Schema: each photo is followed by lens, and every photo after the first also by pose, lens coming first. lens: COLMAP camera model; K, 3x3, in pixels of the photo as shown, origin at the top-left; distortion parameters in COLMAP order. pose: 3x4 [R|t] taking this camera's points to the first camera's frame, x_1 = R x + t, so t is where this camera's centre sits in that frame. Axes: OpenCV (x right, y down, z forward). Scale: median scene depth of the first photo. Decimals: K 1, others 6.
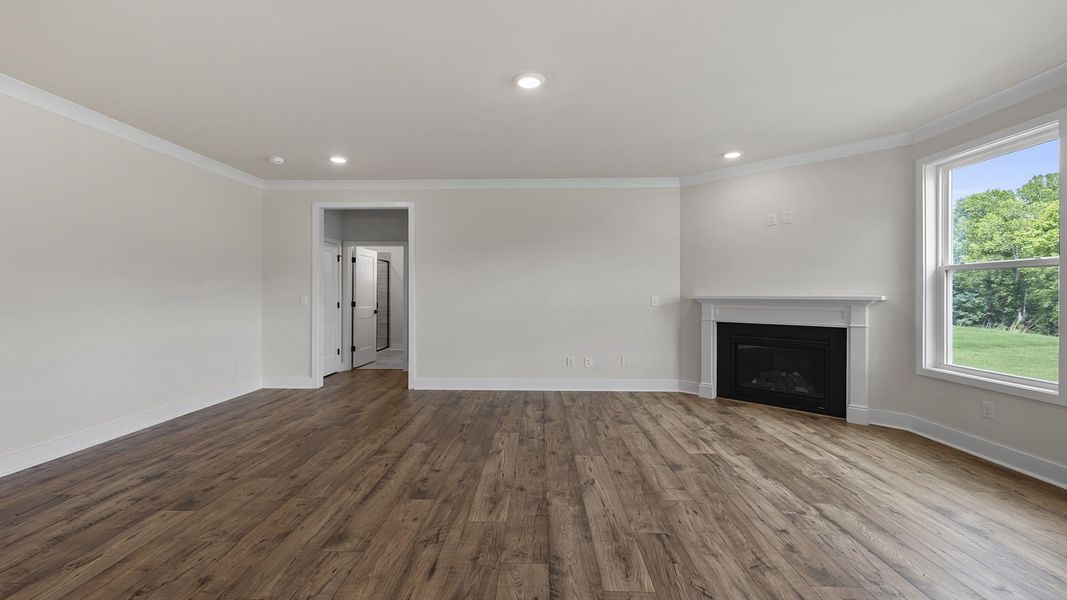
lens RADIAL K [[458.6, 0, 526.9], [0, 458.6, 300.1], [0, 0, 1]] dist [-0.000782, -0.001135]
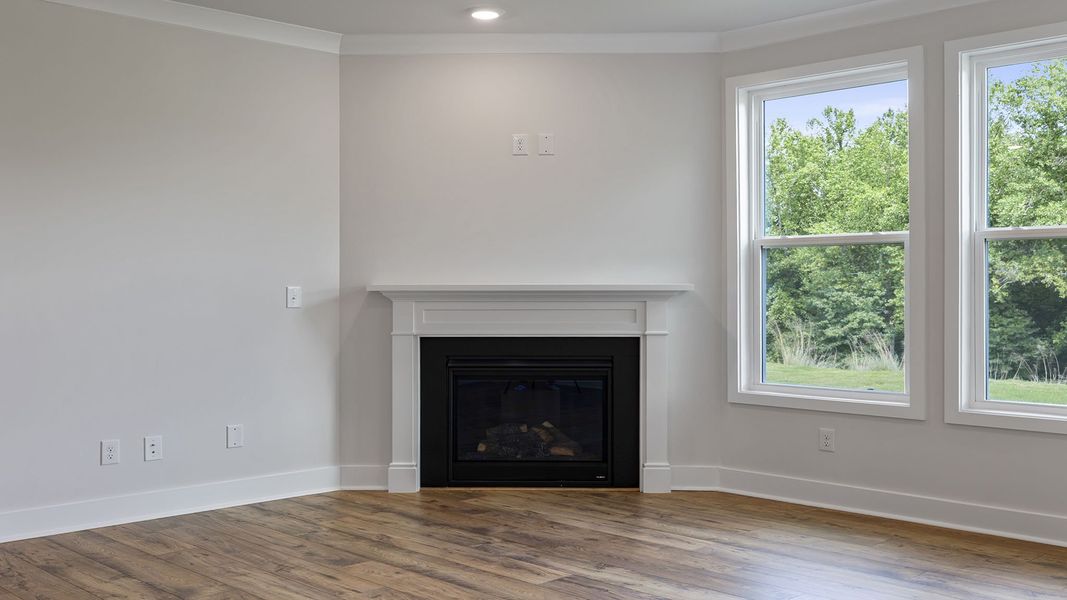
lens RADIAL K [[1065.8, 0, 530.5], [0, 1065.8, 294.0], [0, 0, 1]] dist [-0.014988, 0.000000]
pose [[0.690354, -0.003701, 0.723462, -0.415502], [0.011963, 0.999909, -0.006301, 0.011012], [-0.723372, 0.013005, 0.690336, 0.134908]]
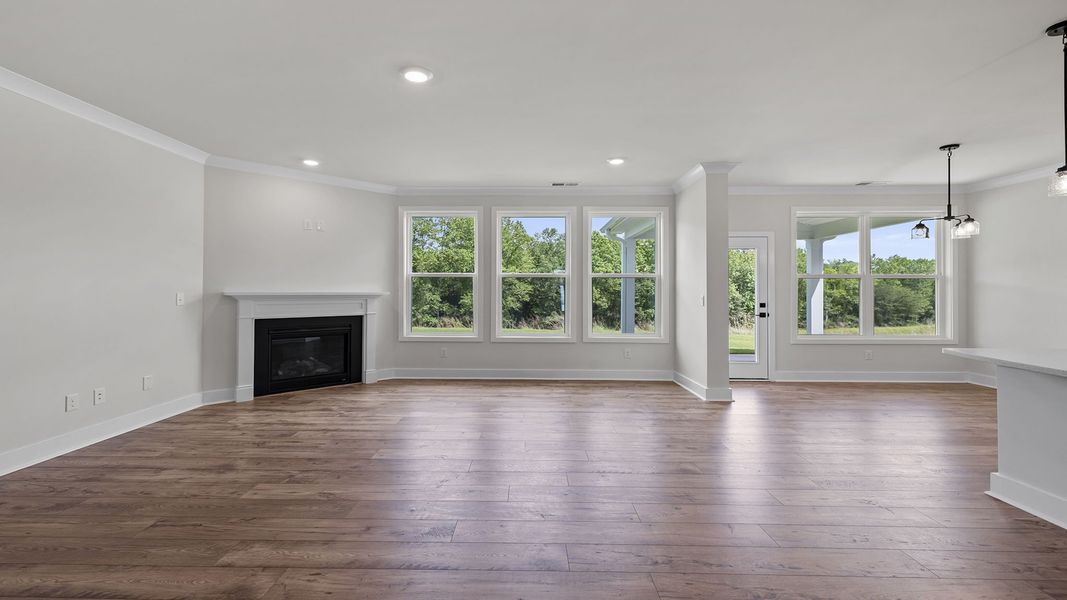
lens RADIAL K [[458.6, 0, 524.9], [0, 458.6, 289.9], [0, 0, 1]] dist [-0.000782, -0.001135]
pose [[-0.014272, 0.001575, 0.999897, -0.674296], [0.010830, 0.999940, -0.001420, -0.007709], [-0.999839, 0.010809, -0.014288, 0.538051]]
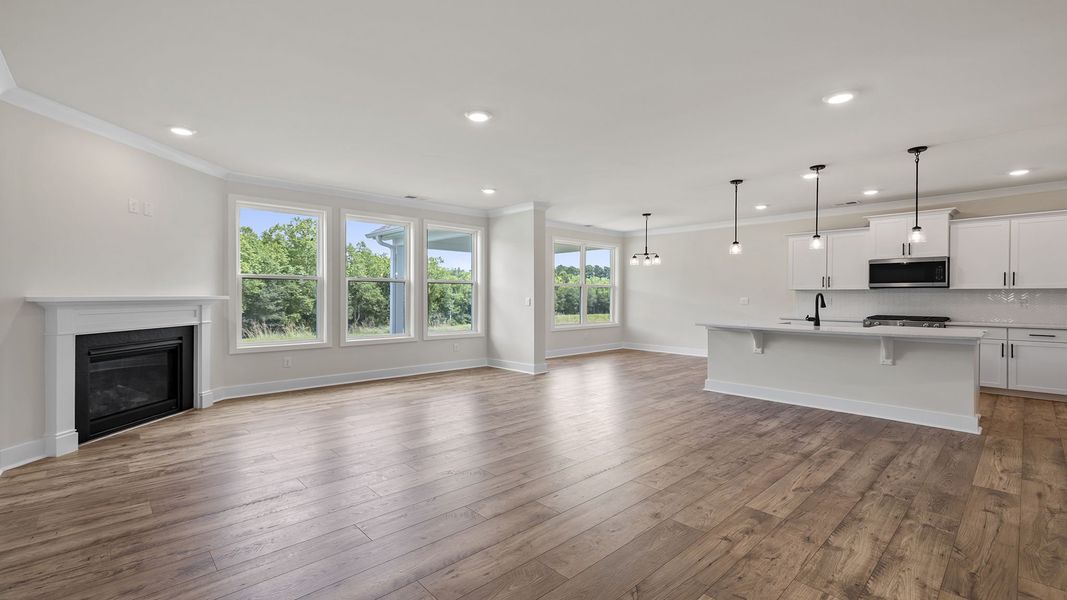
lens RADIAL K [[458.6, 0, 527.4], [0, 458.6, 302.0], [0, 0, 1]] dist [-0.000782, -0.001135]
pose [[-0.699952, -0.013347, 0.714065, -0.645523], [0.005986, 0.999681, 0.024553, -0.016963], [-0.714165, 0.021460, -0.699648, 1.201323]]
